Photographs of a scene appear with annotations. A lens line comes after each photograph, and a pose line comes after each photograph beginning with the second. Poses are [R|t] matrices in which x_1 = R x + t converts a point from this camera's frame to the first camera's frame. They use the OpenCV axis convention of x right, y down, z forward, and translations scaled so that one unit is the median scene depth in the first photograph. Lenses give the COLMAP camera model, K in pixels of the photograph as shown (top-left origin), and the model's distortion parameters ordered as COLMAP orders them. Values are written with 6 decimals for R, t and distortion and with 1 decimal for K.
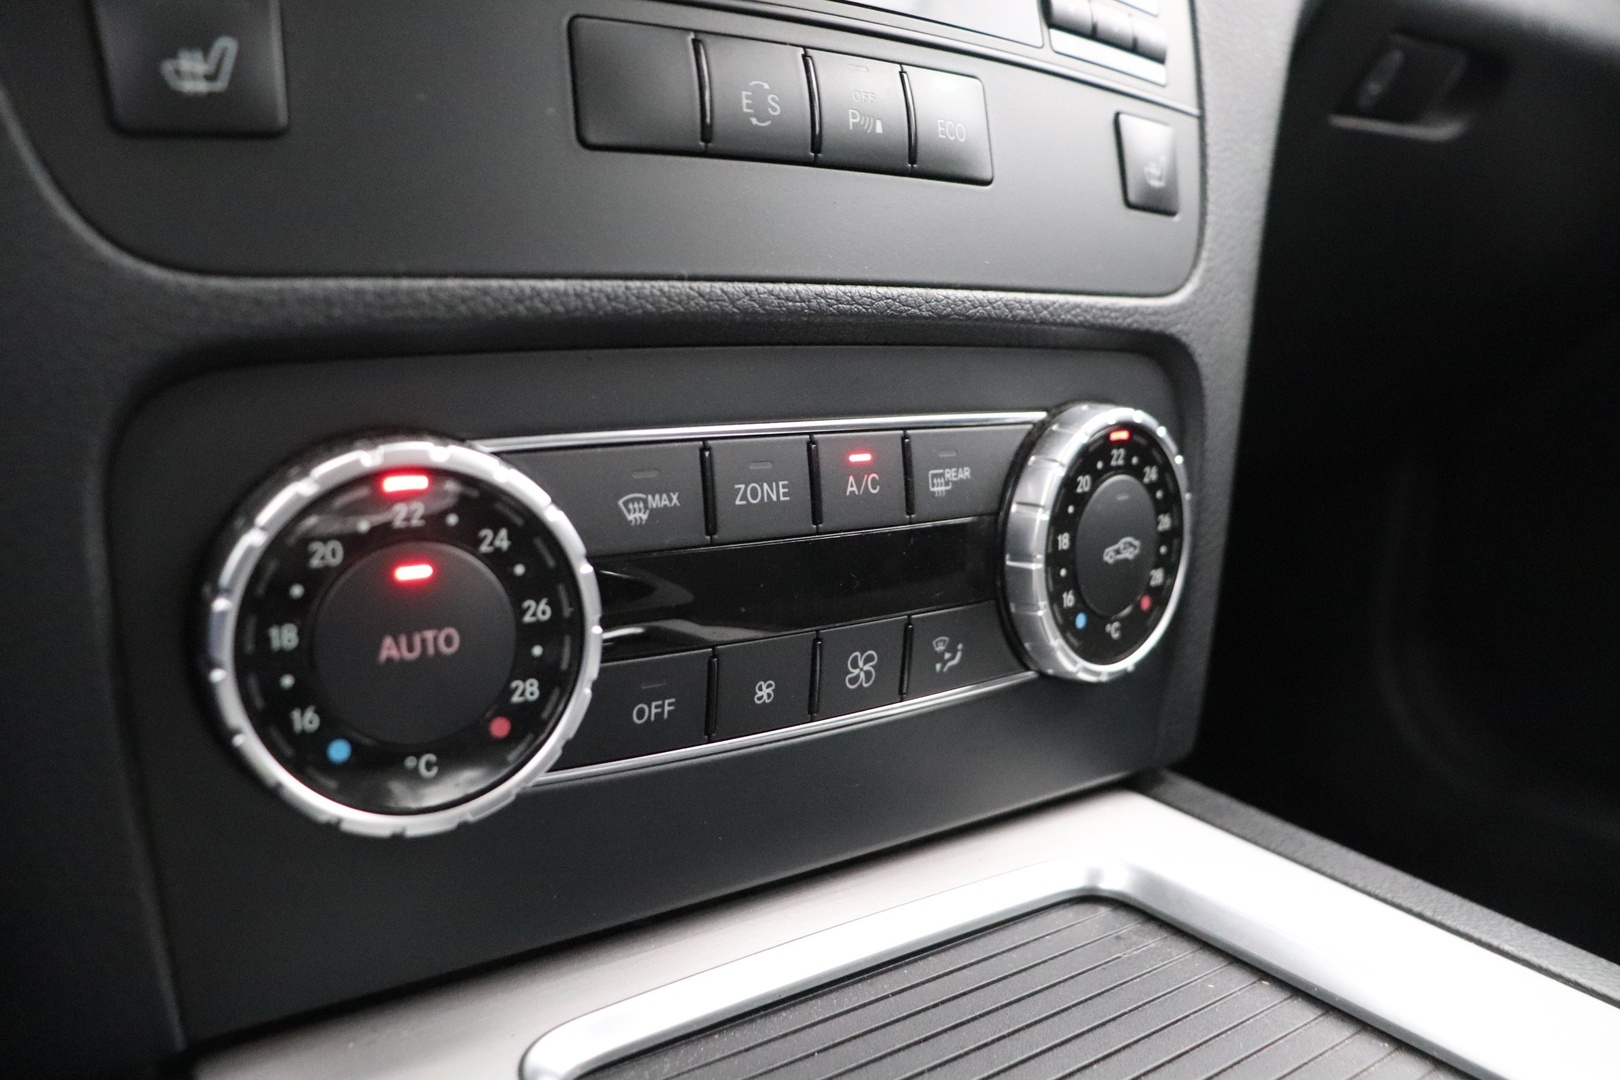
lens RADIAL K [[1361.1, 0, 810.0], [0, 1361.1, 540.0], [0, 0, 1]] dist [-0.205566, 0.172225]
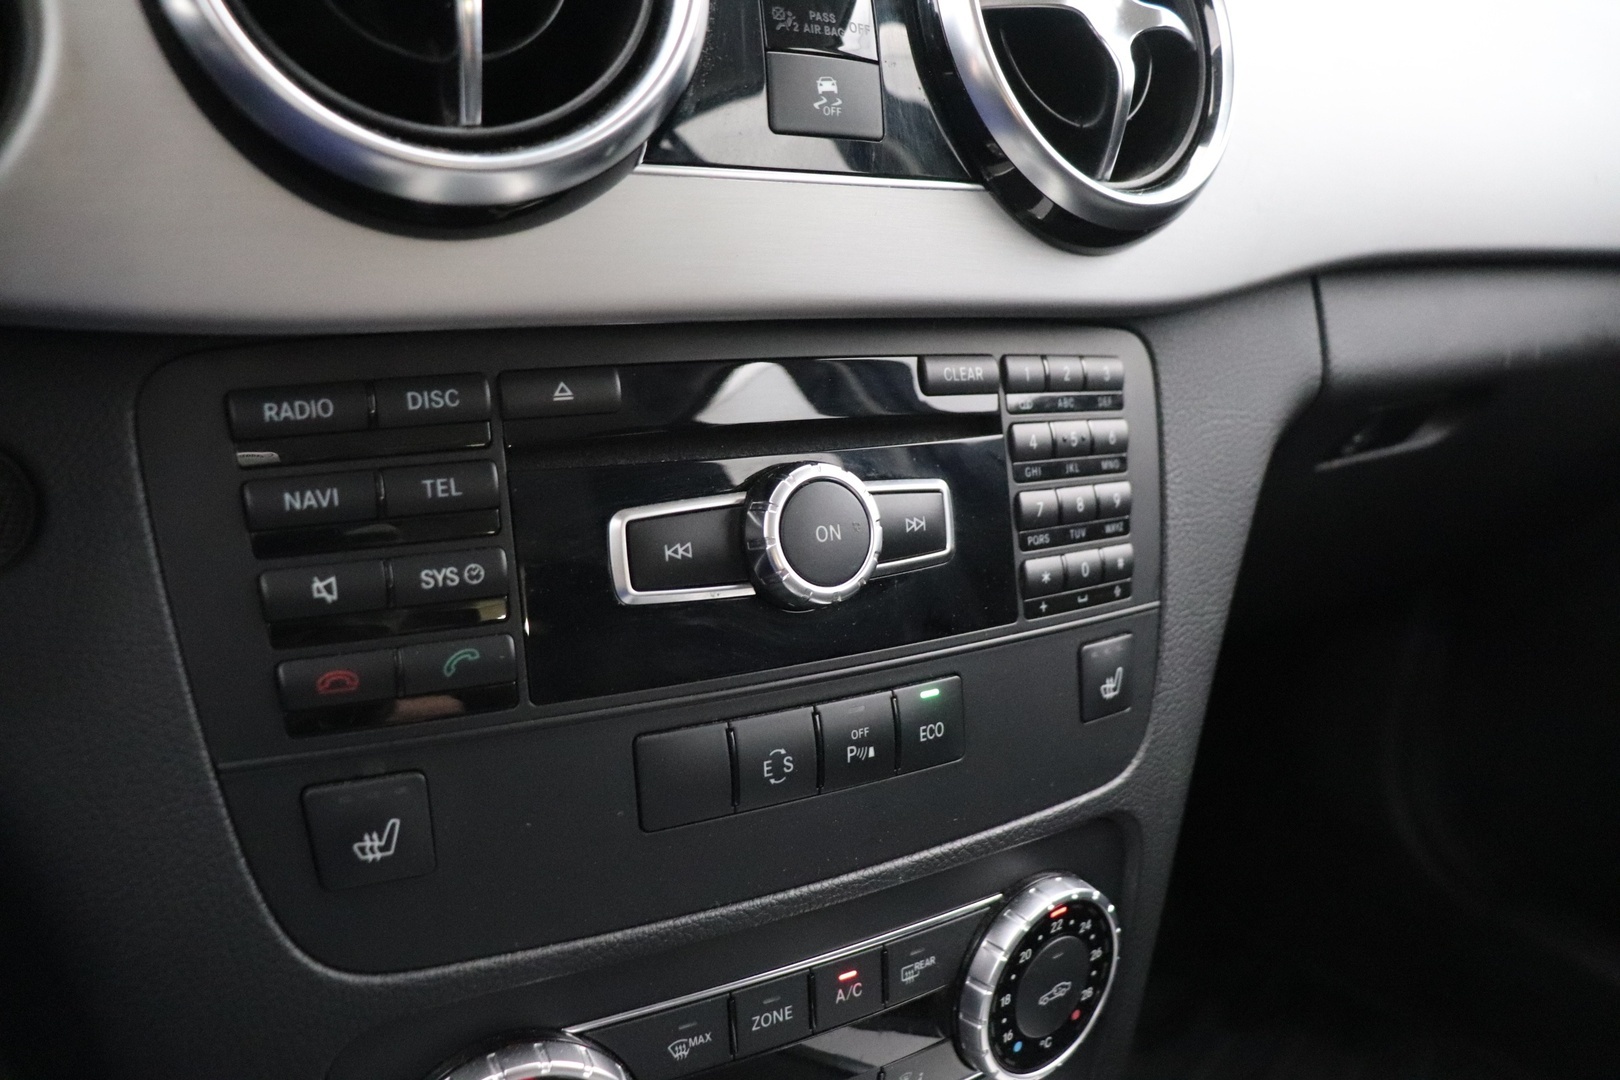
lens RADIAL K [[1361.1, 0, 810.0], [0, 1361.1, 540.0], [0, 0, 1]] dist [-0.205566, 0.172225]
pose [[0.997449, 0.043887, -0.056300, 0.050411], [-0.039439, 0.996187, 0.077818, -0.544151], [0.059500, -0.075399, 0.995377, -0.269307]]
